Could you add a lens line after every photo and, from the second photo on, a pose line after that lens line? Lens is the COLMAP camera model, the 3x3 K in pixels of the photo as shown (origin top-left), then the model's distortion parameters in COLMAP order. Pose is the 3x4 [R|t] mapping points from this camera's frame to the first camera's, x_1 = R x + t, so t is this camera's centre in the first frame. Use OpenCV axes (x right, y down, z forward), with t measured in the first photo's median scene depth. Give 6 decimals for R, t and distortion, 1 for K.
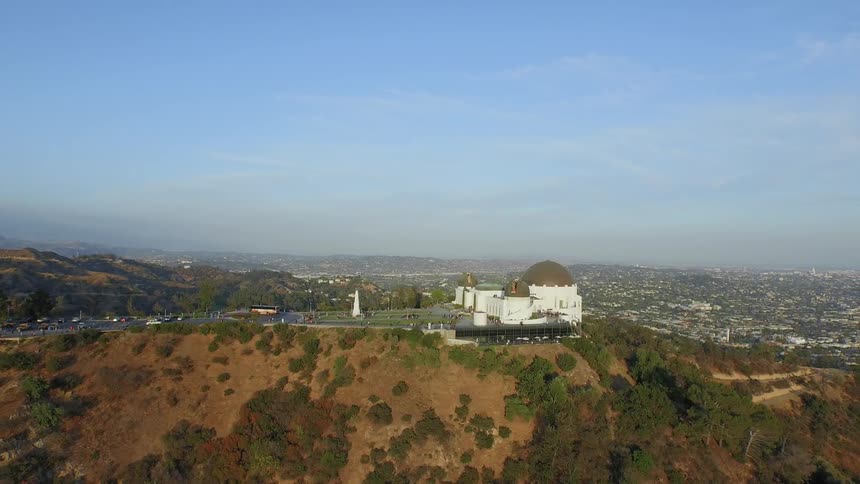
lens RADIAL K [[508.7, 0, 430.0], [0, 508.7, 242.0], [0, 0, 1]] dist [-0.114987, 0.066889]
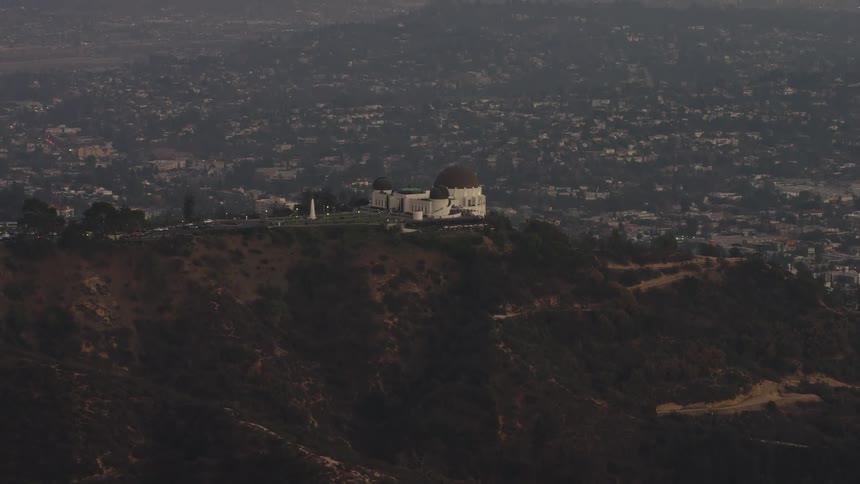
lens RADIAL K [[2995.5, 0, 430.0], [0, 2995.5, 242.0], [0, 0, 1]] dist [0.133692, 1.518170]
pose [[0.960178, -0.045579, 0.275648, -1.816358], [0.008394, 0.990864, 0.134602, -0.752650], [-0.279264, -0.126928, 0.951788, -5.828027]]
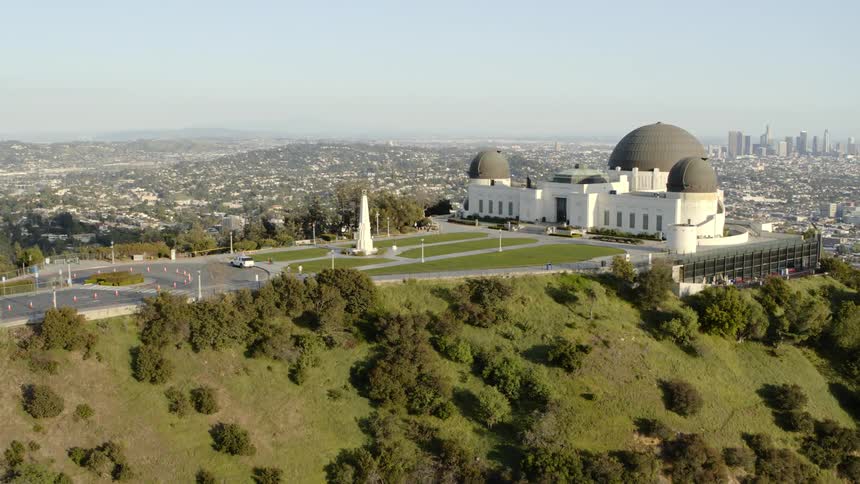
lens RADIAL K [[936.1, 0, 430.0], [0, 936.1, 242.0], [0, 0, 1]] dist [-0.220222, 0.002144]
pose [[0.903011, -0.067392, 0.424298, -0.410633], [0.004203, 0.988959, 0.148132, 0.016893], [-0.429596, -0.131981, 0.893324, 0.254904]]
